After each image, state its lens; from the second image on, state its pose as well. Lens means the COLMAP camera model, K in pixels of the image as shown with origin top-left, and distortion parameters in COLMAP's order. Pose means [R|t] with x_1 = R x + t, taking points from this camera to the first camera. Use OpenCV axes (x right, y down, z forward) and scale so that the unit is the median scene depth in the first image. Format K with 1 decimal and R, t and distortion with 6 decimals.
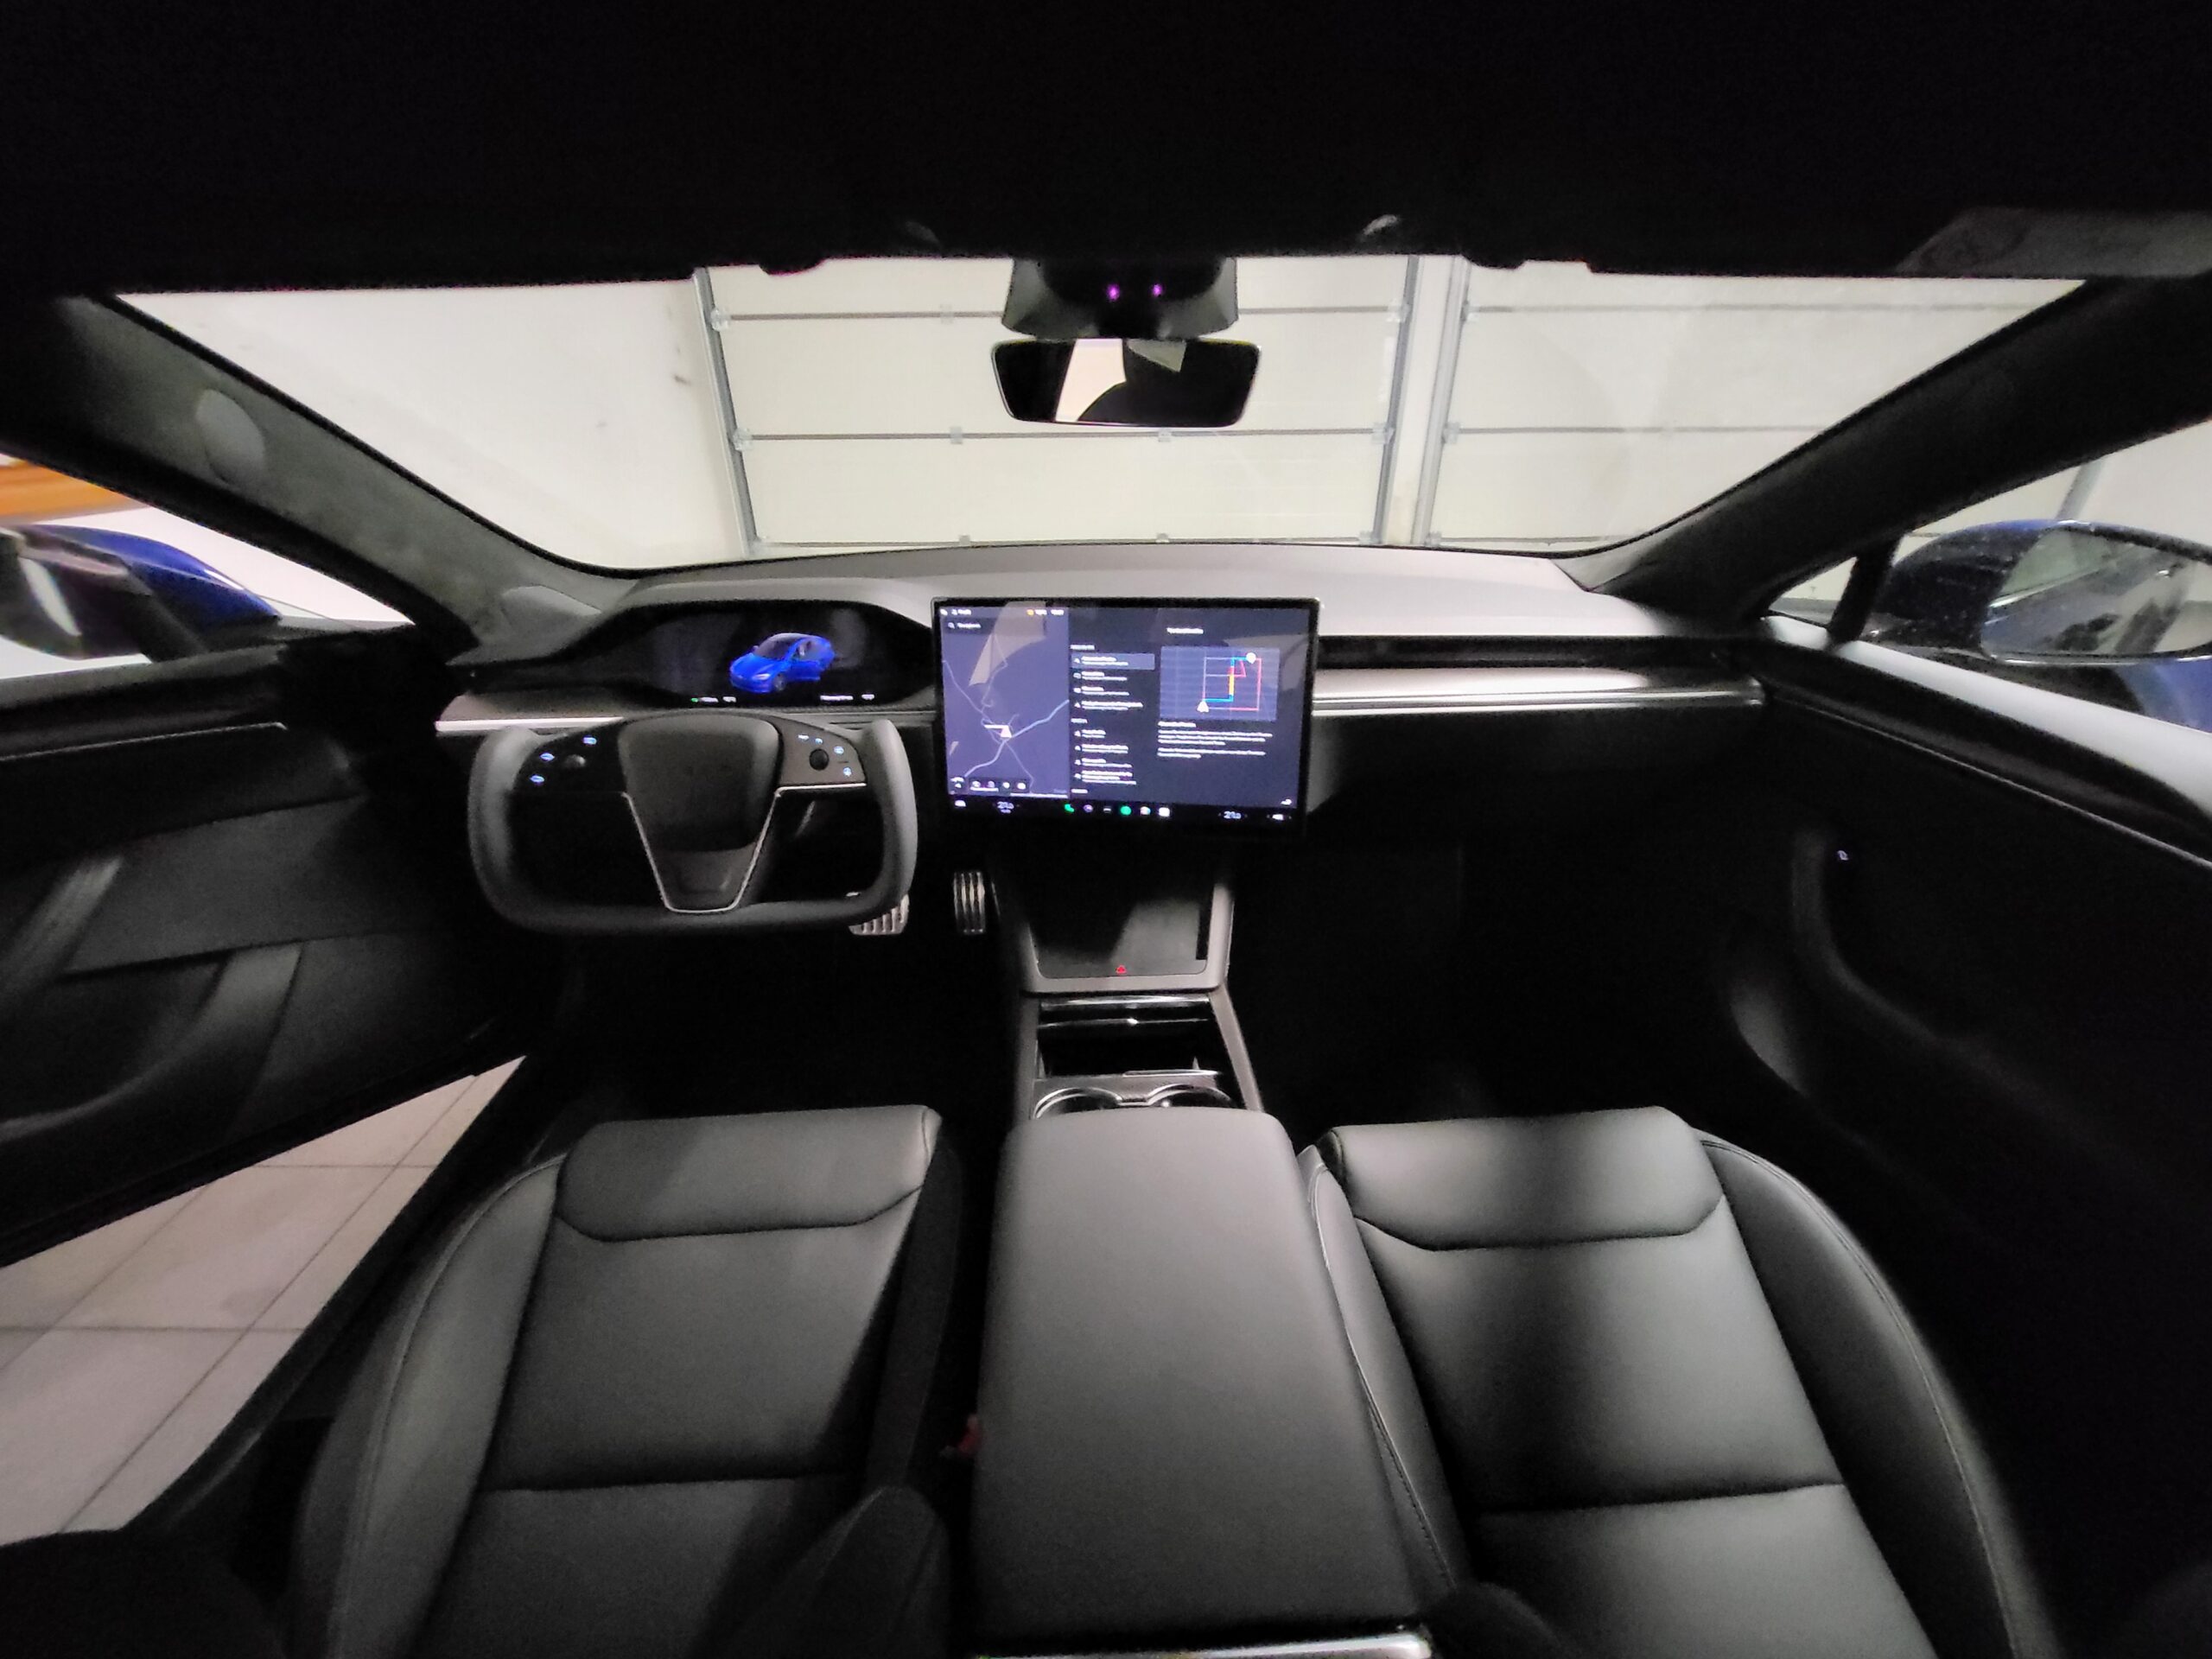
lens RADIAL K [[883.3, 0, 1104.0], [0, 883.3, 827.7], [0, 0, 1]] dist [0.011937, 0.000147]
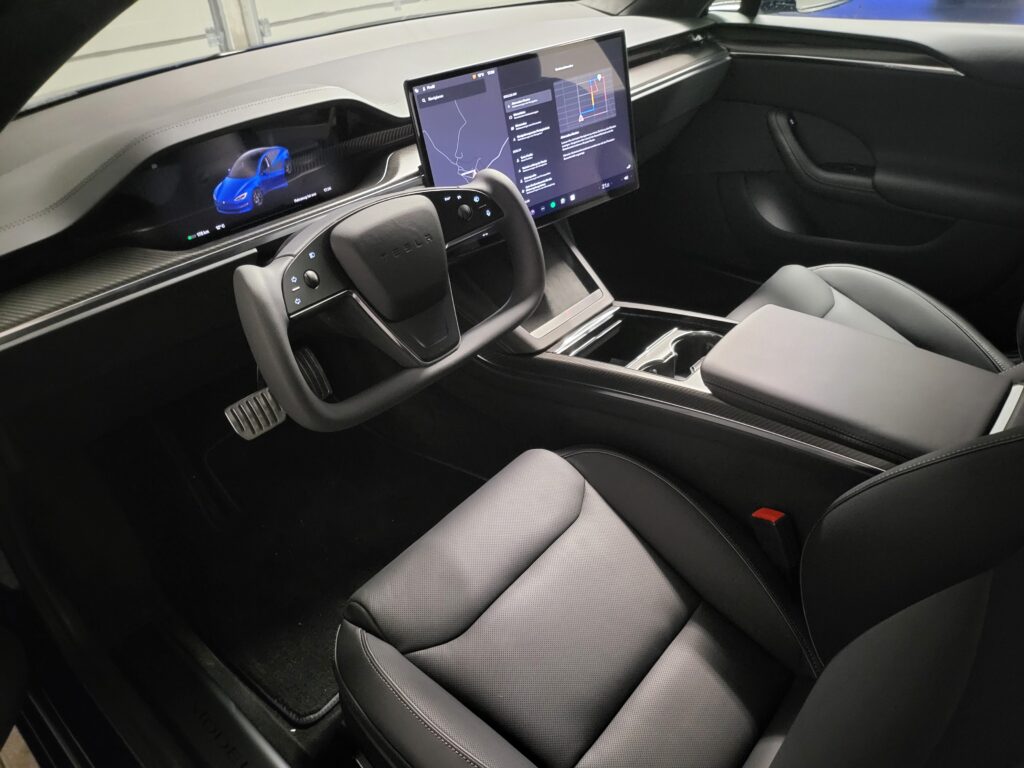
lens RADIAL K [[721.4, 0, 511.9], [0, 721.4, 384.8], [0, 0, 1]] dist [0.054229, -0.056273]
pose [[0.660312, -0.442439, 0.606824, -0.905898], [0.346838, 0.896357, 0.276130, -0.110298], [-0.666102, 0.028137, 0.745330, 0.162642]]
